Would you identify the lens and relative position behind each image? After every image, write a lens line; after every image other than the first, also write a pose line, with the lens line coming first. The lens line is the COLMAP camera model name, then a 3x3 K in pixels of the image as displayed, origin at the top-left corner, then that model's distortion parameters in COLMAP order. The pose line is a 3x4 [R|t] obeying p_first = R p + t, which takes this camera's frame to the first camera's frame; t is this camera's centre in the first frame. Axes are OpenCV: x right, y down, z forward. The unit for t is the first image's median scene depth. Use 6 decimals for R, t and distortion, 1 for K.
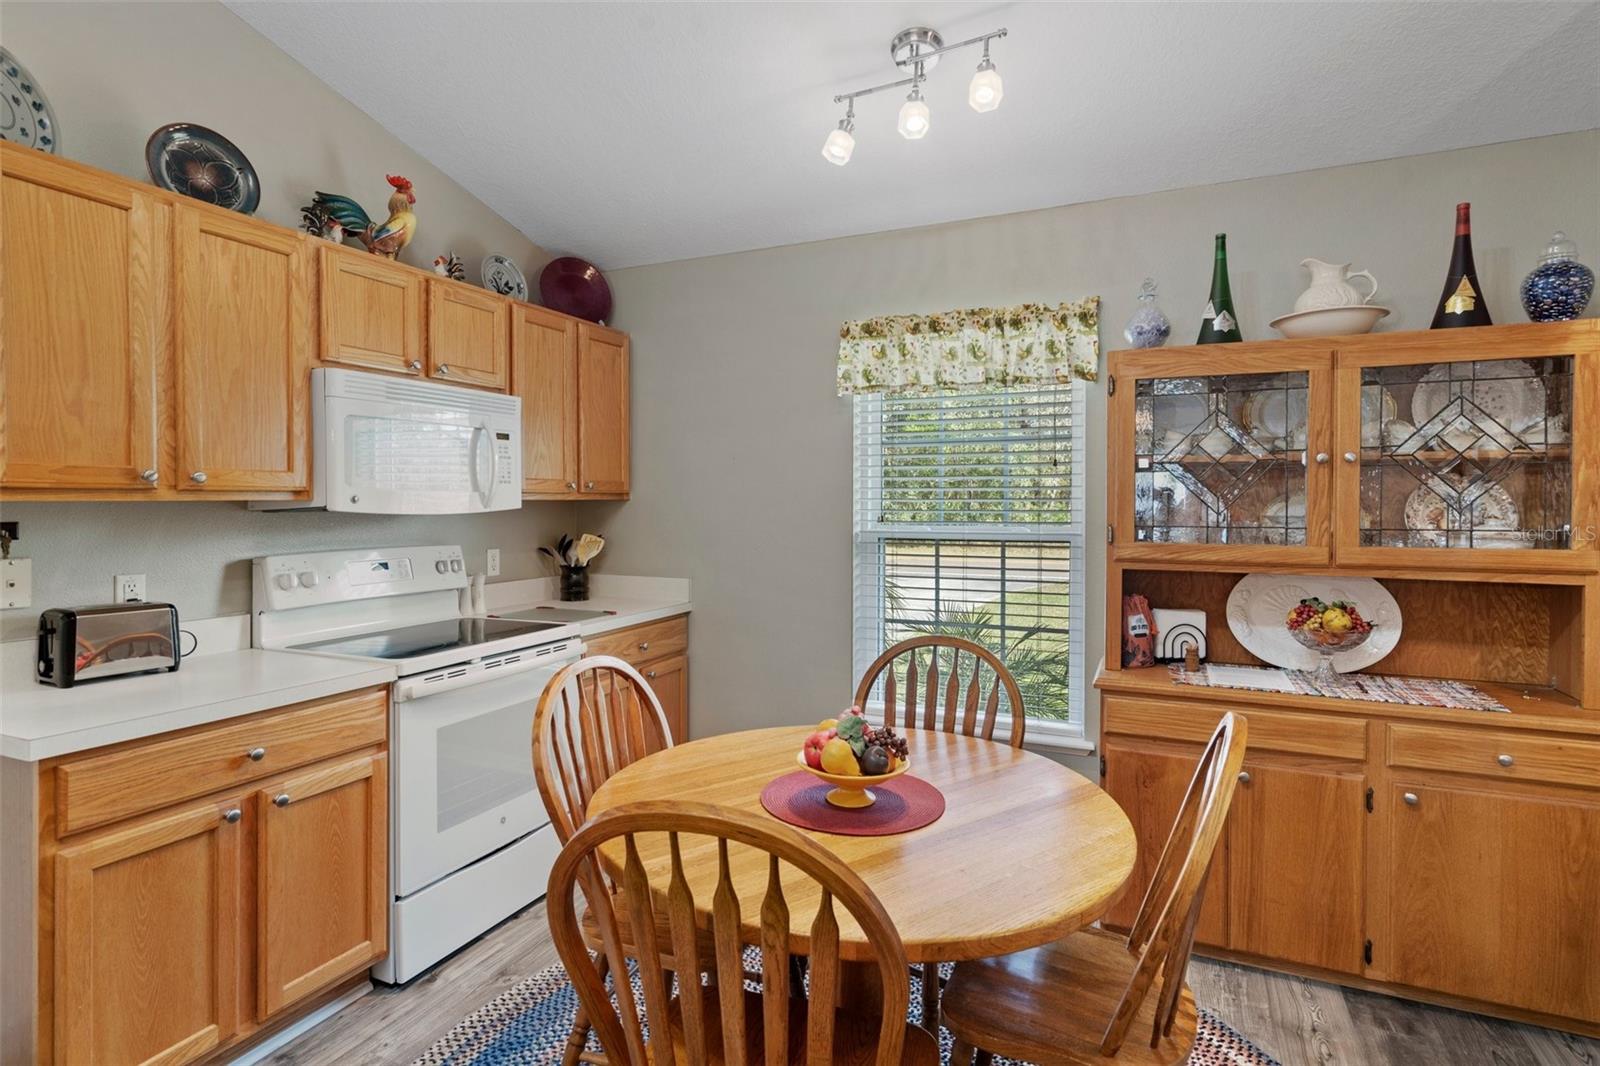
lens RADIAL K [[818.7, 0, 800.9], [0, 818.7, 518.4], [0, 0, 1]] dist [0.002053, 0.000871]
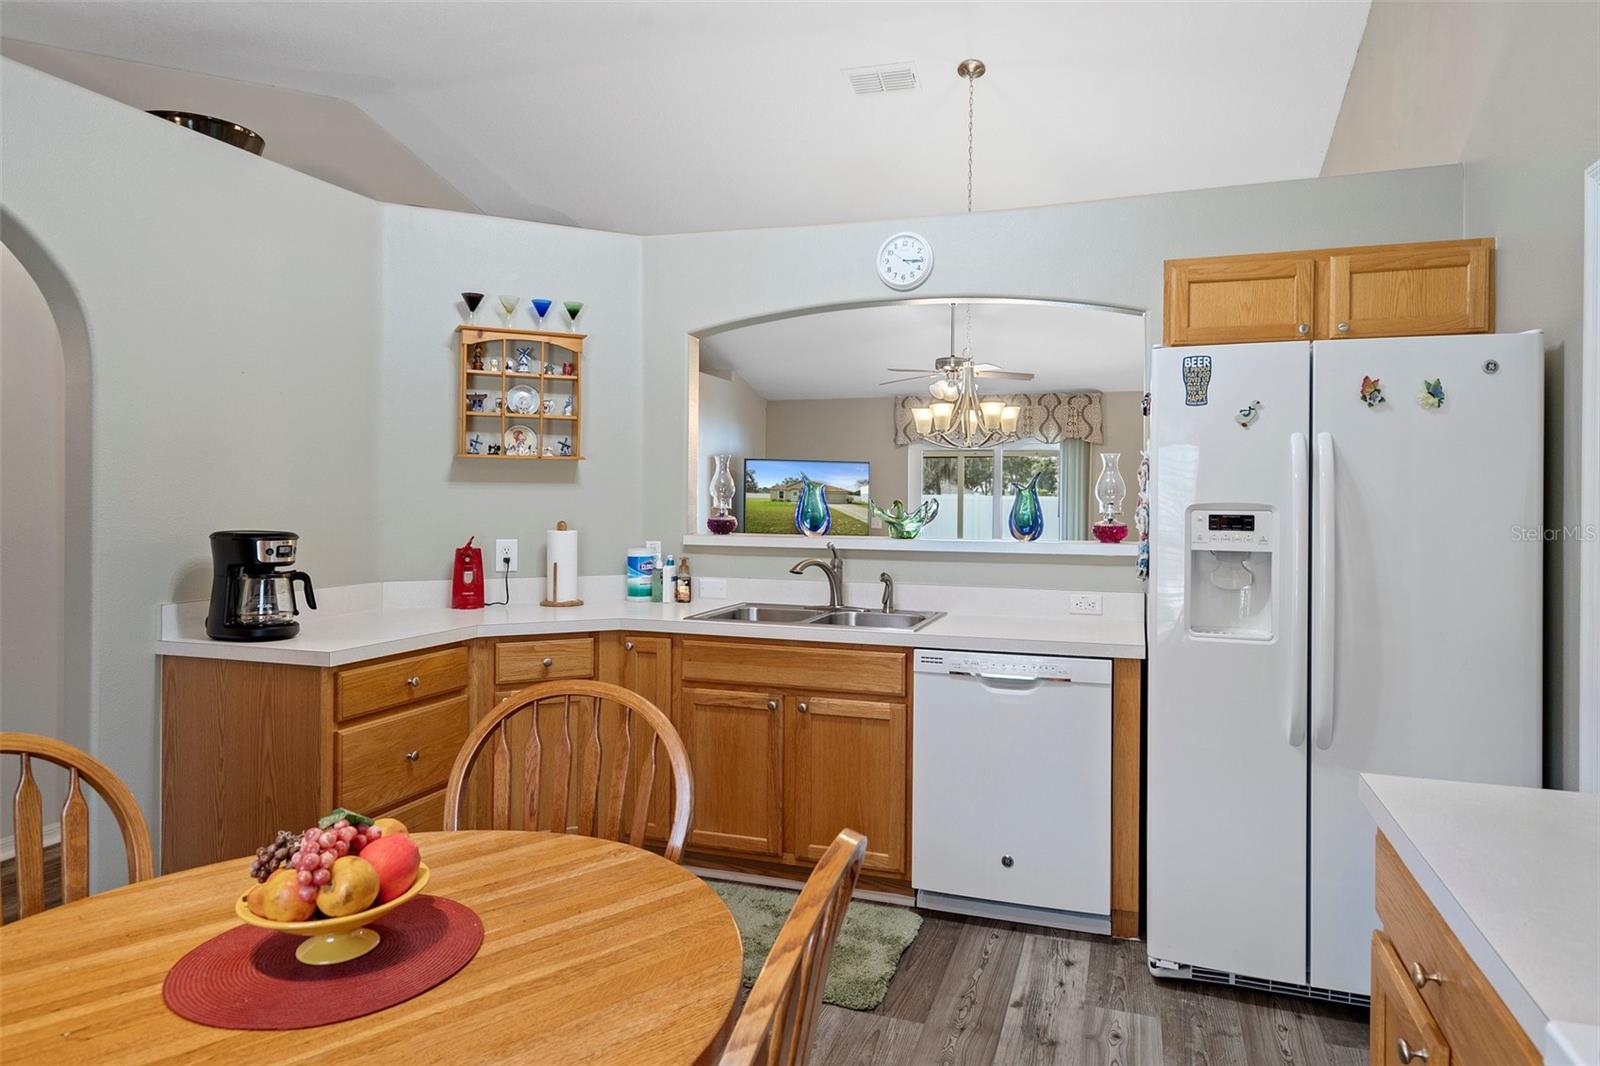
lens RADIAL K [[979.5, 0, 800.9], [0, 979.5, 508.2], [0, 0, 1]] dist [0.008836, -0.000355]
pose [[-0.996192, -0.009722, -0.086637, -0.151933], [-0.012675, 0.999355, 0.033603, -0.022174], [0.086255, 0.034573, -0.995673, 1.170521]]
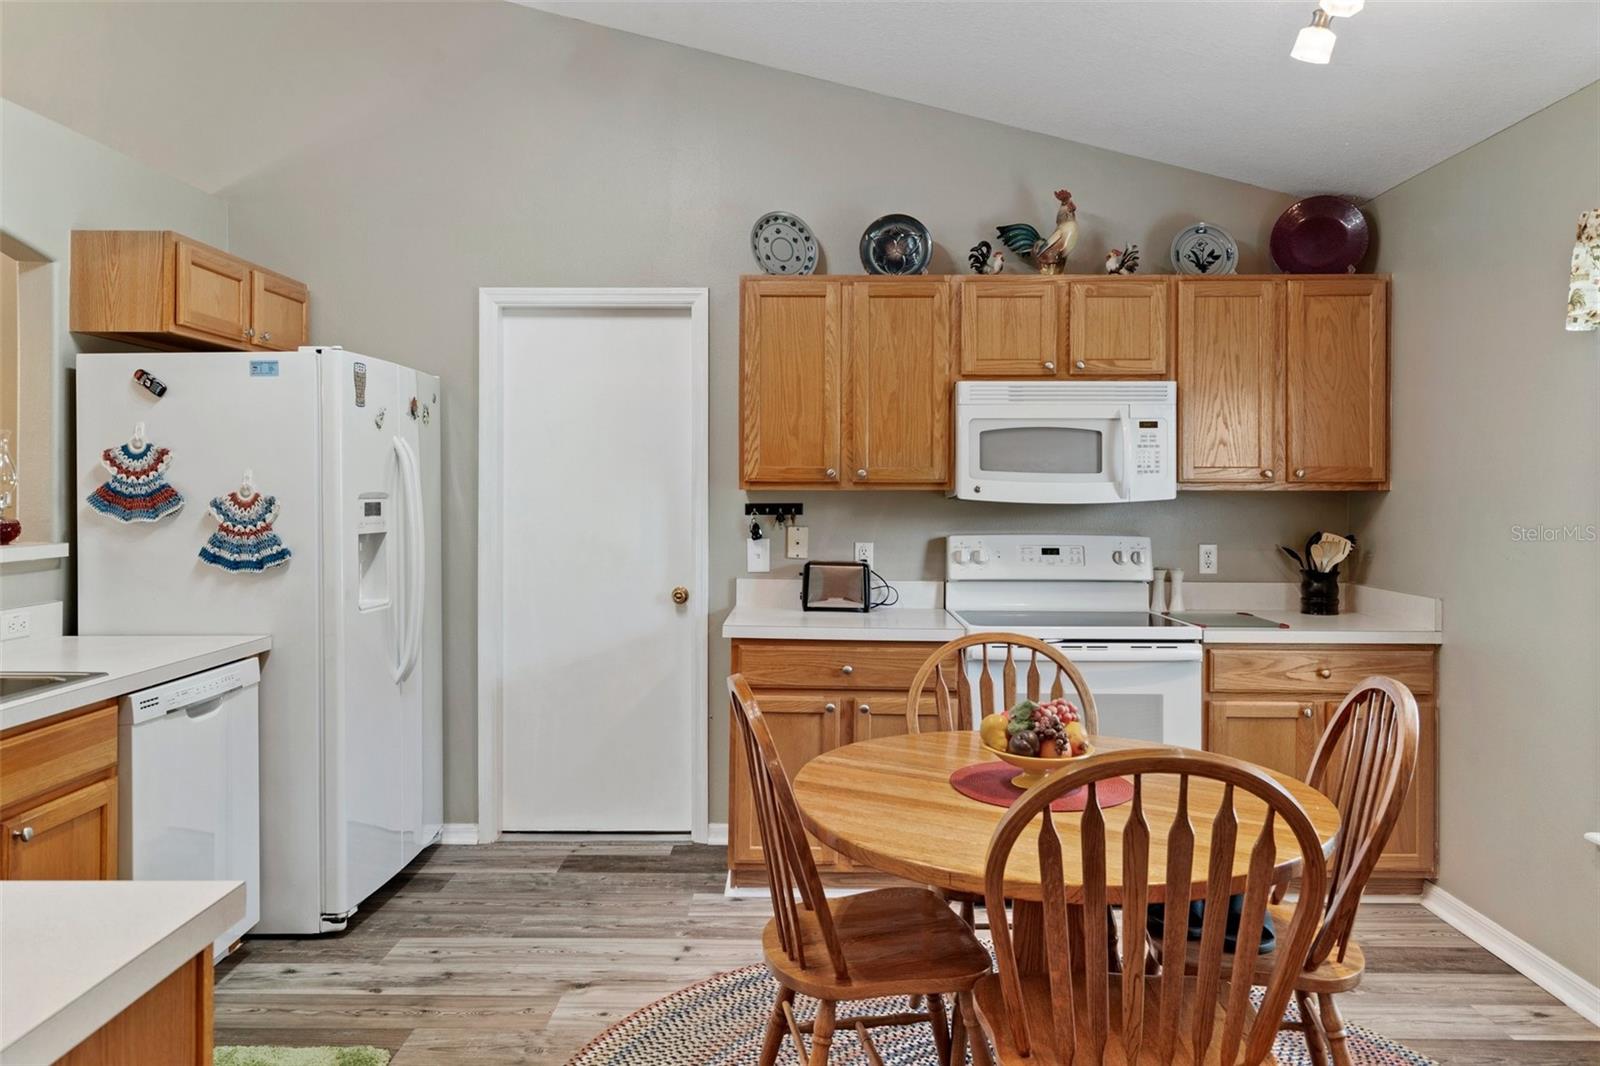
lens RADIAL K [[1136.8, 0, 793.9], [0, 1136.8, 490.6], [0, 0, 1]] dist [0.008826, -0.008951]
pose [[0.389557, -0.000136, -0.921002, 0.812002], [-0.023326, 0.999678, -0.010014, 0.001228], [0.920707, 0.025385, 0.389428, 0.108763]]
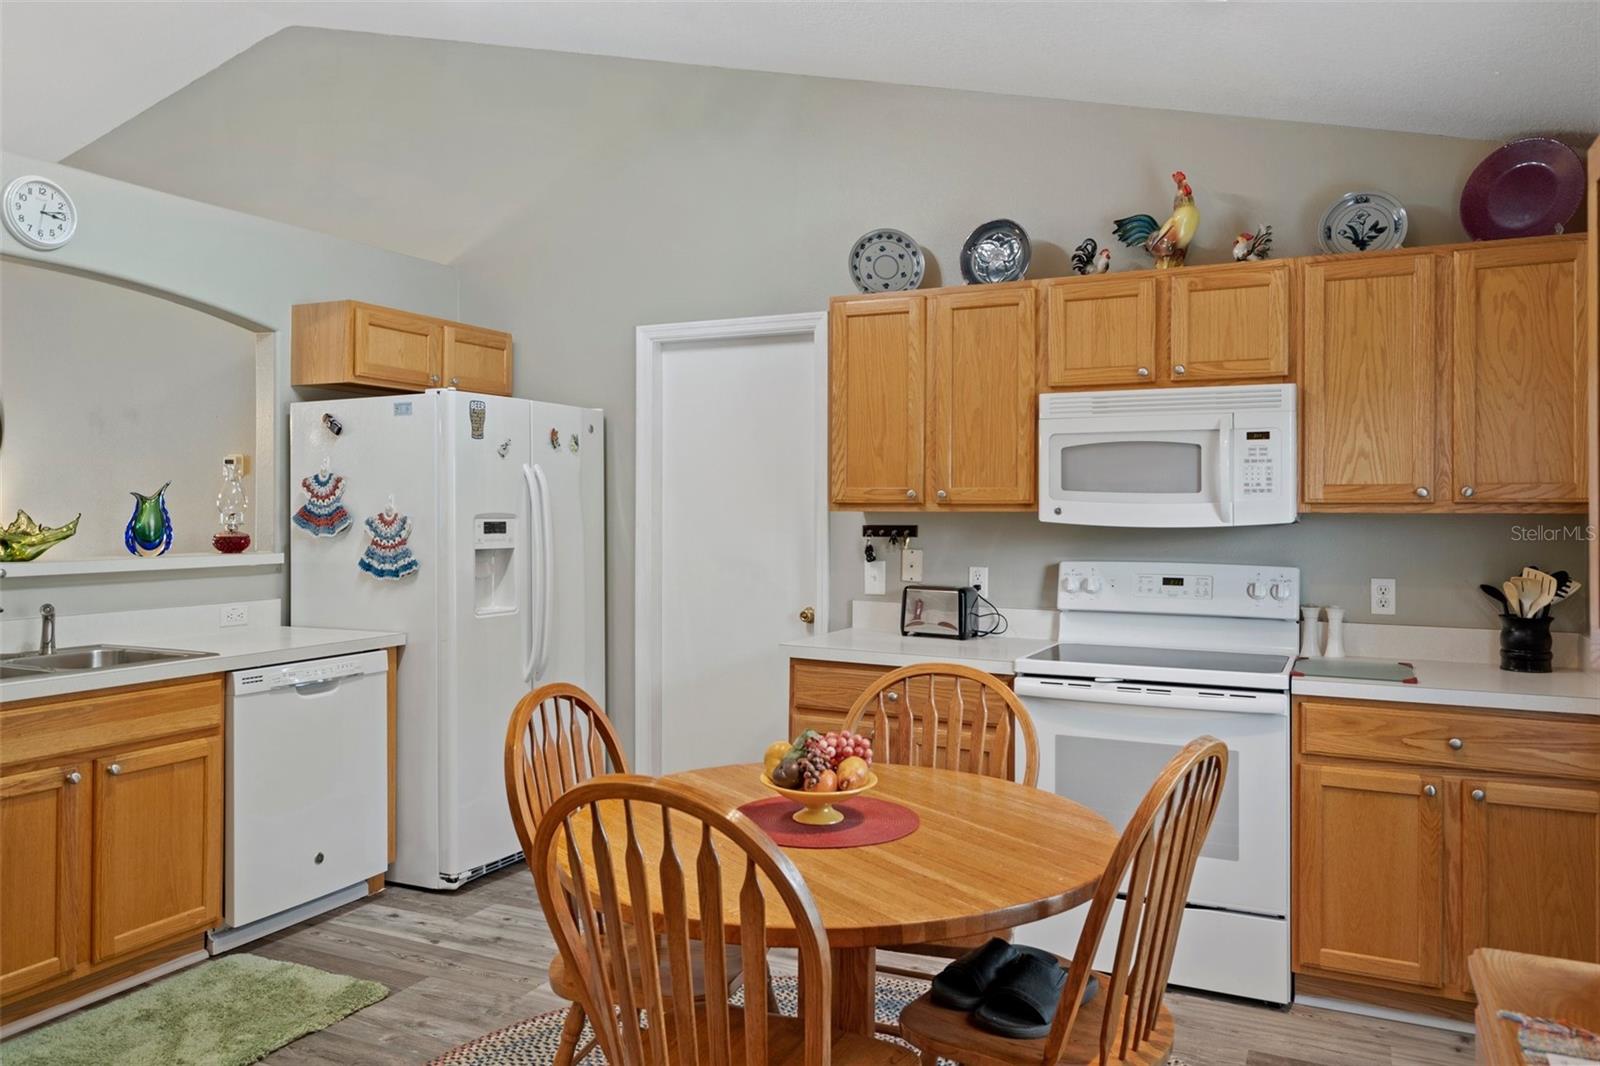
lens RADIAL K [[1146.9, 0, 789.3], [0, 1146.9, 510.9], [0, 0, 1]] dist [0.008163, -0.007169]
pose [[-0.036162, -0.001980, -0.999344, 0.925944], [-0.027475, 0.999622, -0.000986, -0.011476], [0.998968, 0.027421, -0.036203, 0.656337]]
